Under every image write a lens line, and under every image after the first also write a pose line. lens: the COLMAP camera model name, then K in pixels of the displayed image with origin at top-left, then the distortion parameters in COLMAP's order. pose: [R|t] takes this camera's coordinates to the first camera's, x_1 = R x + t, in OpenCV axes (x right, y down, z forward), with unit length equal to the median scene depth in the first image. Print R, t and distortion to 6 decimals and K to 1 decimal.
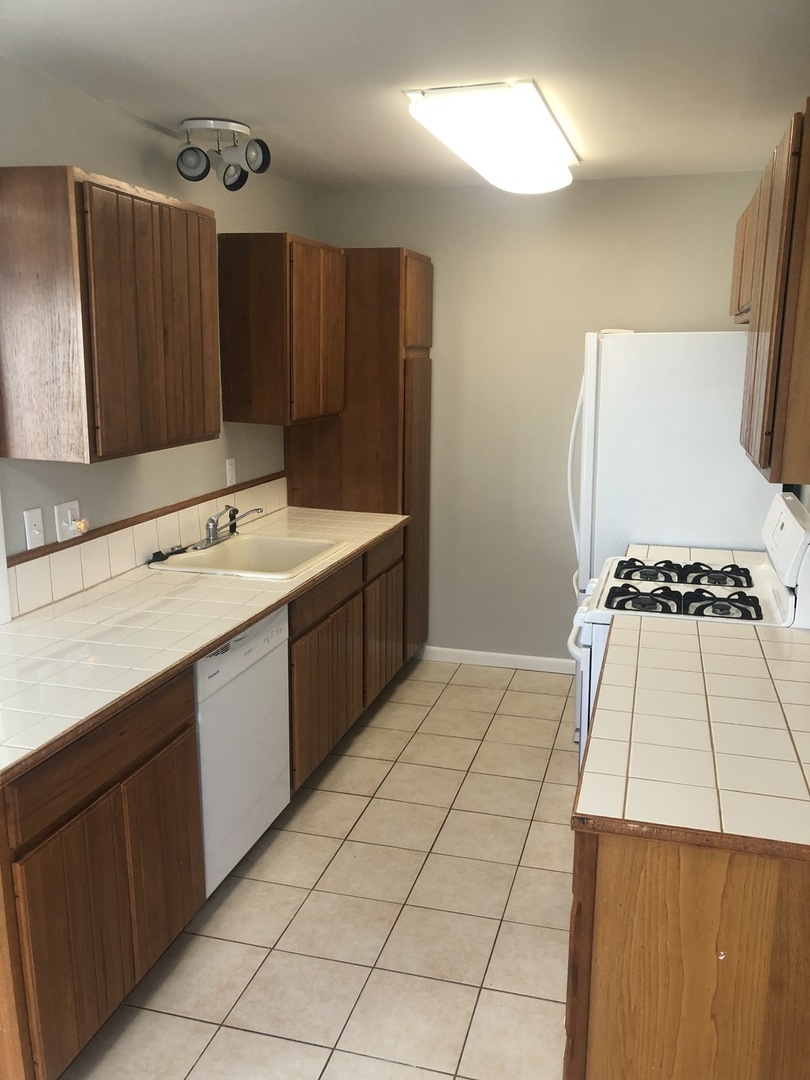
lens RADIAL K [[891.5, 0, 412.7], [0, 891.5, 540.5], [0, 0, 1]] dist [0.025840, -0.028177]
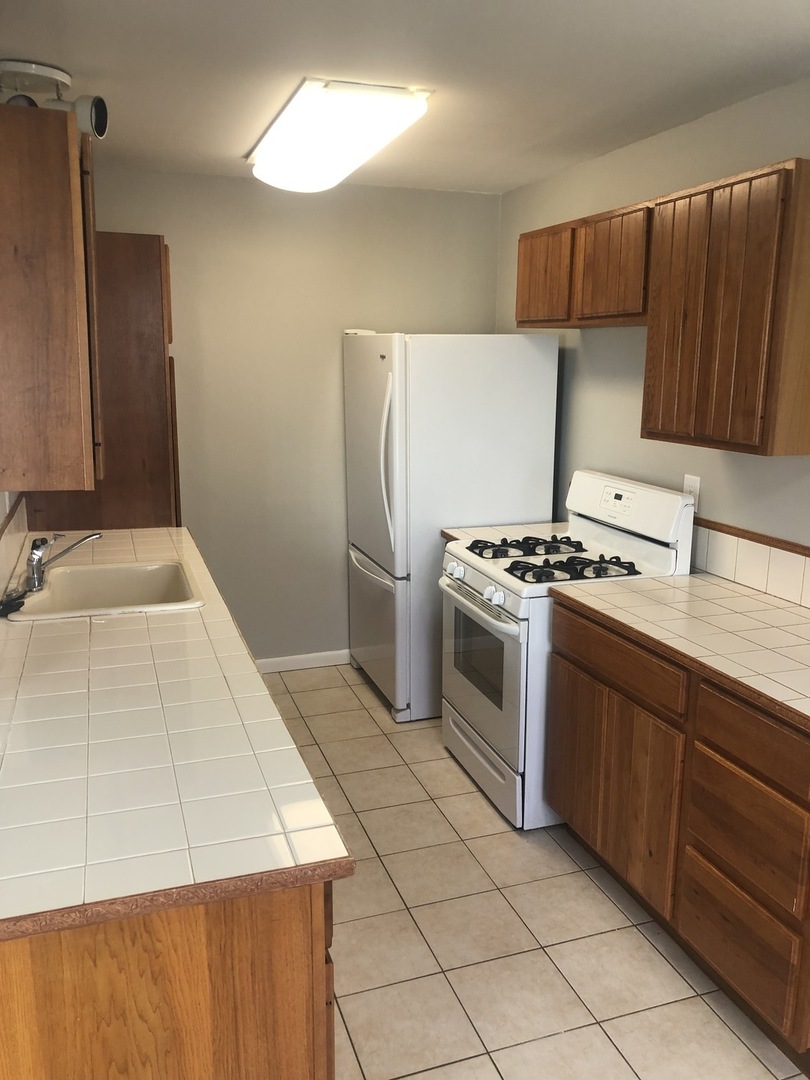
lens RADIAL K [[891.5, 0, 415.0], [0, 891.5, 539.9], [0, 0, 1]] dist [0.025840, -0.028177]
pose [[0.815118, -0.113350, 0.568097, -0.485157], [0.112123, 0.992996, 0.037252, -0.032745], [-0.568341, 0.033332, 0.822118, 0.155567]]
